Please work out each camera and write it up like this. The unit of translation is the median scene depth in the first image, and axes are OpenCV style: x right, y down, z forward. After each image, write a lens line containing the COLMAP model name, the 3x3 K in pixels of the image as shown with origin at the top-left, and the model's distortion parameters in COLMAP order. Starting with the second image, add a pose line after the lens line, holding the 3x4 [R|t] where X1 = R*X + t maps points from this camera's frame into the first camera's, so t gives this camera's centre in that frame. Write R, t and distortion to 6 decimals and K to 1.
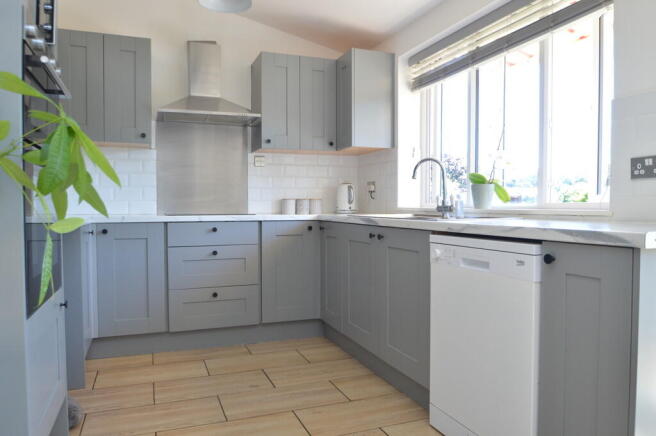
lens RADIAL K [[466.2, 0, 324.4], [0, 466.2, 220.3], [0, 0, 1]] dist [-0.031925, 0.003455]
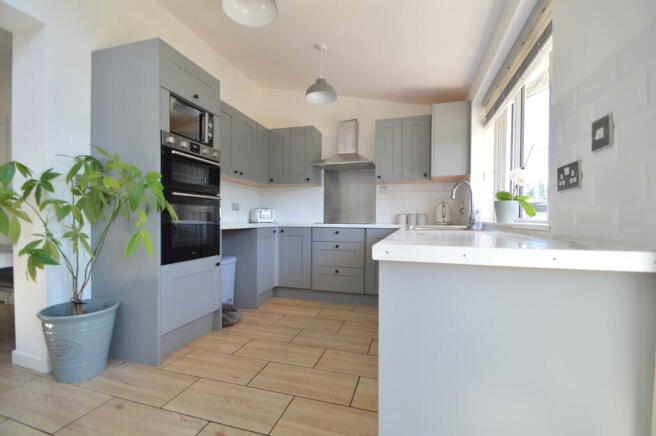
lens RADIAL K [[290.3, 0, 325.1], [0, 290.3, 222.8], [0, 0, 1]] dist [-0.002204, -0.006278]
pose [[0.793252, 0.016501, -0.608670, 0.363268], [-0.027133, 0.999598, -0.008261, -0.004802], [0.608289, 0.023068, 0.793380, 0.144242]]
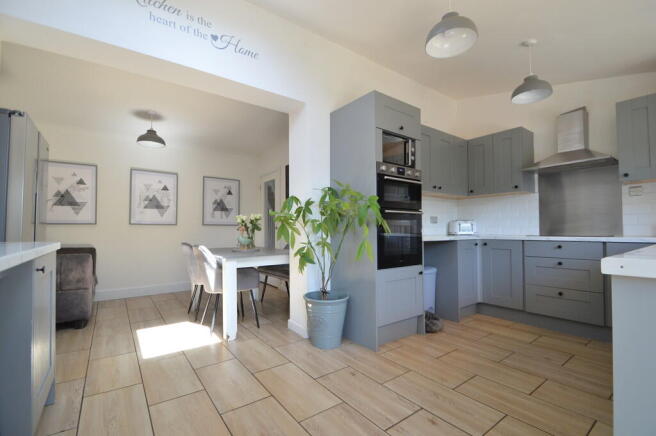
lens RADIAL K [[290.3, 0, 324.9], [0, 290.3, 222.2], [0, 0, 1]] dist [-0.002204, -0.006278]
pose [[0.271624, -0.025154, -0.962075, 0.410666], [-0.027397, 0.999051, -0.033855, -0.005239], [0.962013, 0.035554, 0.270677, 0.081761]]
